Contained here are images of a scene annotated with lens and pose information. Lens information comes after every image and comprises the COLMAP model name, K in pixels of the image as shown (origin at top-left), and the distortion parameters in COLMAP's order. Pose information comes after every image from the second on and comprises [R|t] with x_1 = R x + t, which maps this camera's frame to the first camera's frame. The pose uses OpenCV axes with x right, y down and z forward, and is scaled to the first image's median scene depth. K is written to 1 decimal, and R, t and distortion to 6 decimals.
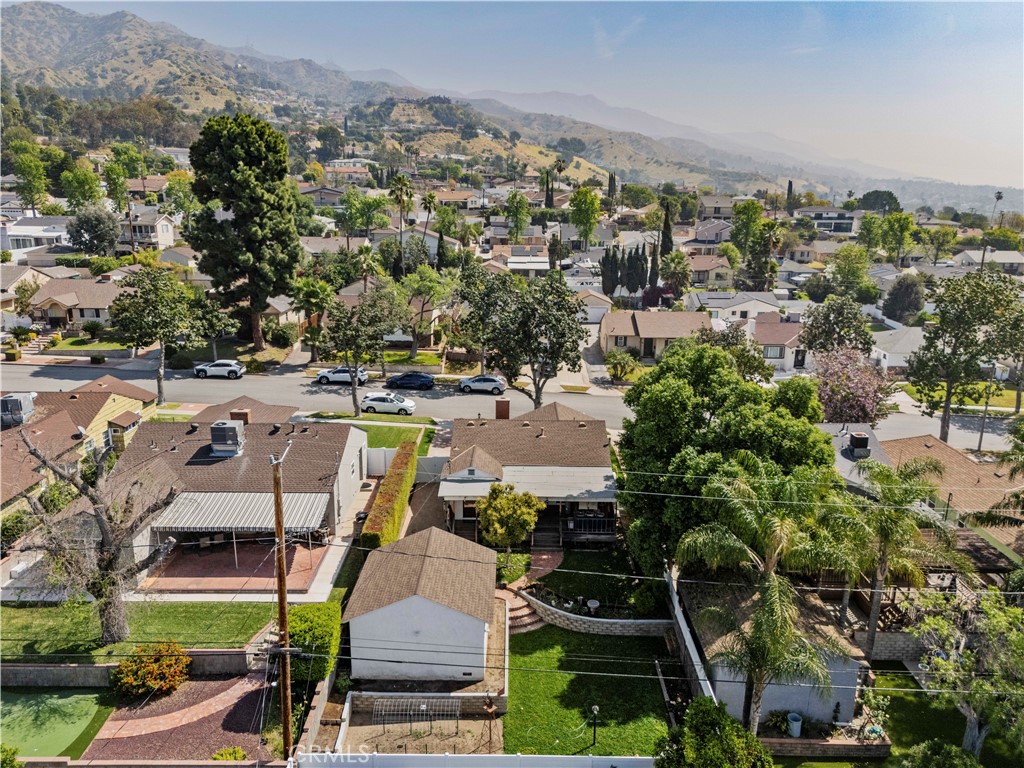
lens RADIAL K [[762.7, 0, 511.9], [0, 762.7, 383.8], [0, 0, 1]] dist [0.059333, -0.054456]
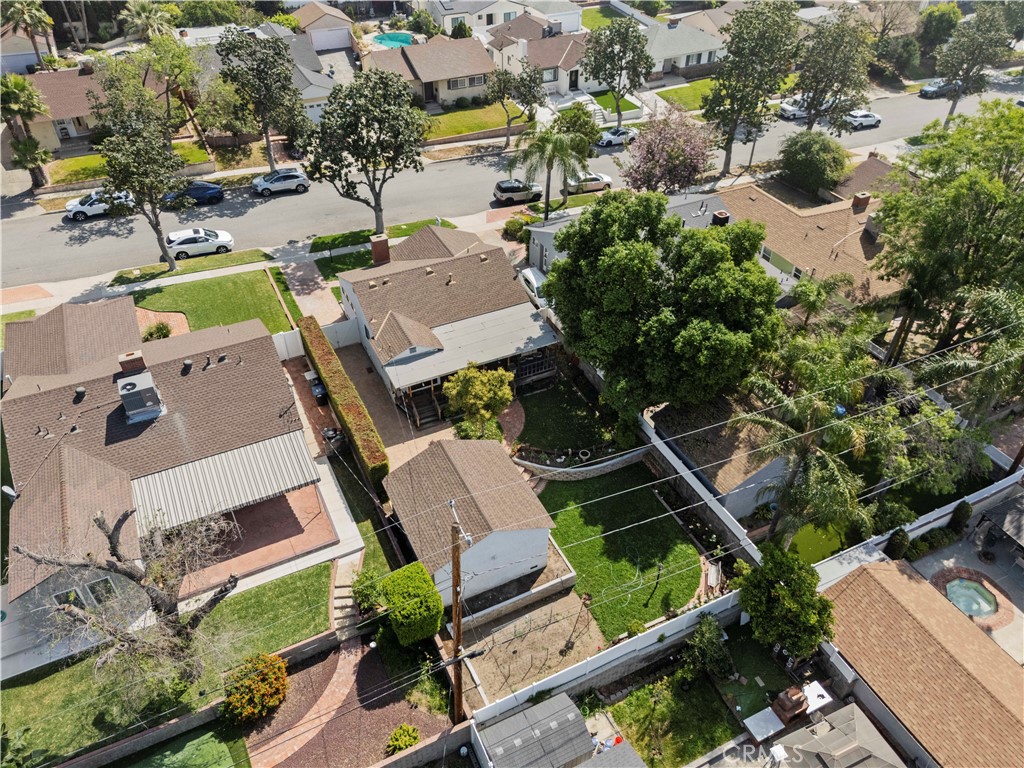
lens RADIAL K [[762.7, 0, 517.4], [0, 762.7, 387.3], [0, 0, 1]] dist [0.059333, -0.054456]
pose [[0.893724, -0.290028, 0.342258, -0.164320], [0.116020, 0.886391, 0.448164, -0.152366], [-0.433355, -0.360826, 0.825838, 0.078509]]
